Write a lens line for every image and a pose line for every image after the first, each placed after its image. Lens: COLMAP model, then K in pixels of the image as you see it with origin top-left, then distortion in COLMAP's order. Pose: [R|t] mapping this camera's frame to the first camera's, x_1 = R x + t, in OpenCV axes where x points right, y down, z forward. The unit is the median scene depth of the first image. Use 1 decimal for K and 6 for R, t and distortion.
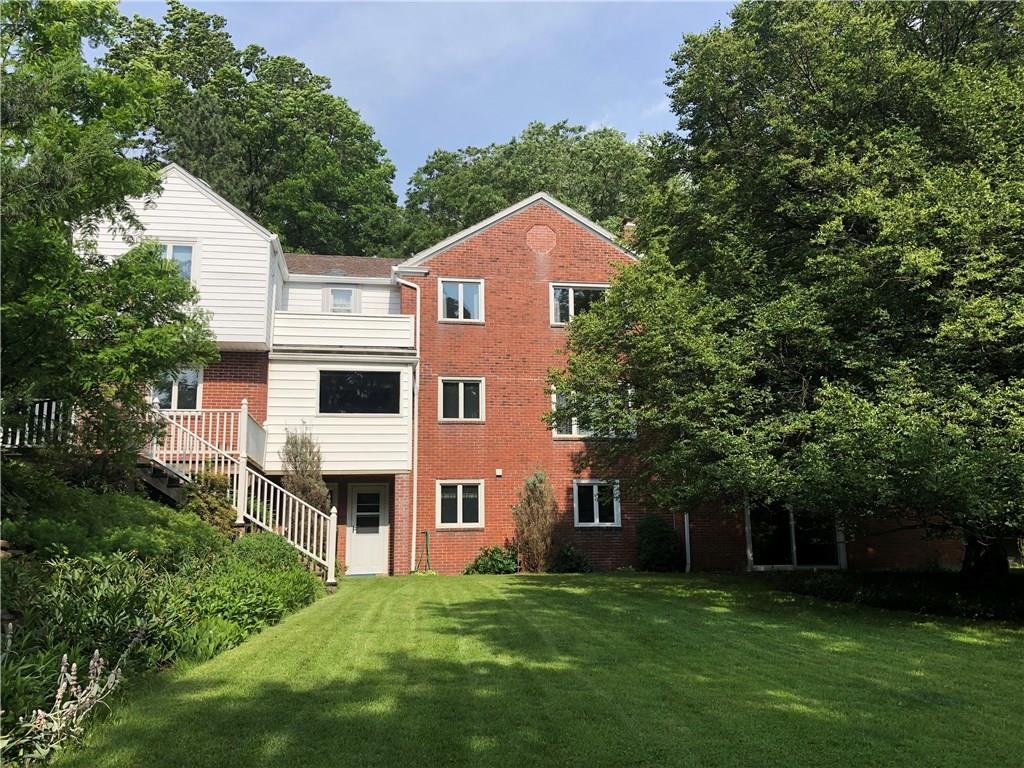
lens RADIAL K [[845.0, 0, 511.0], [0, 845.0, 385.3], [0, 0, 1]] dist [0.072600, -0.057462]
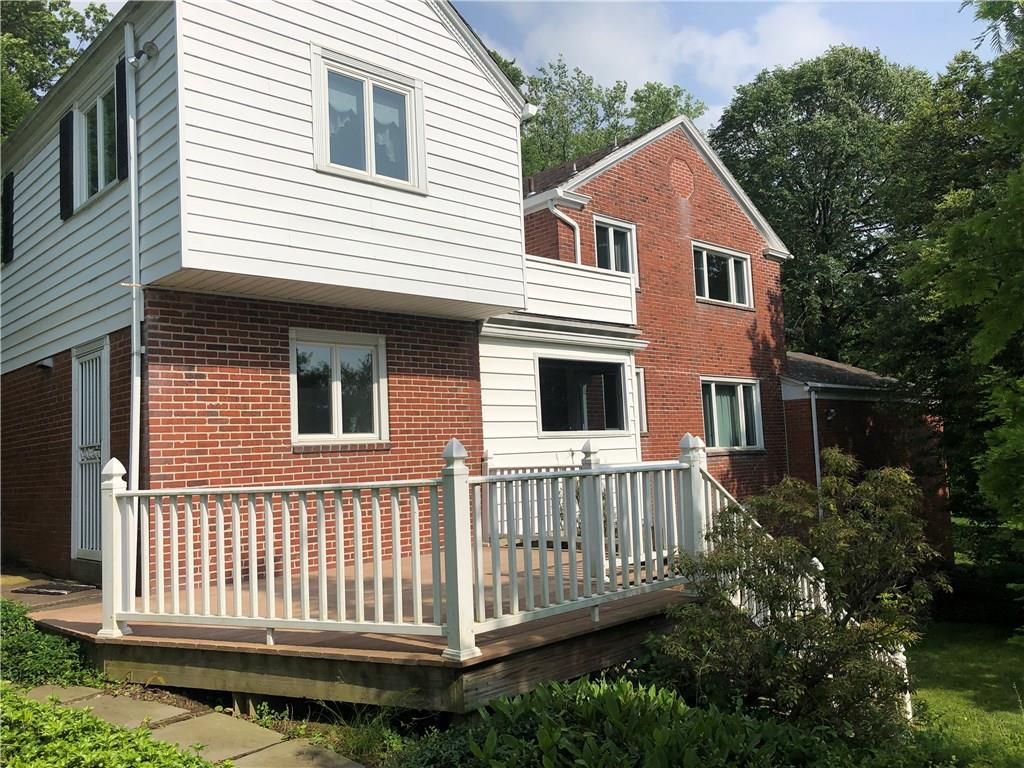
lens RADIAL K [[845.0, 0, 511.9], [0, 845.0, 384.2], [0, 0, 1]] dist [0.072600, -0.057462]
pose [[0.827442, 0.026405, 0.560930, -0.563581], [-0.066274, 0.996505, 0.050853, -0.027544], [-0.557627, -0.079253, 0.826300, 0.531338]]
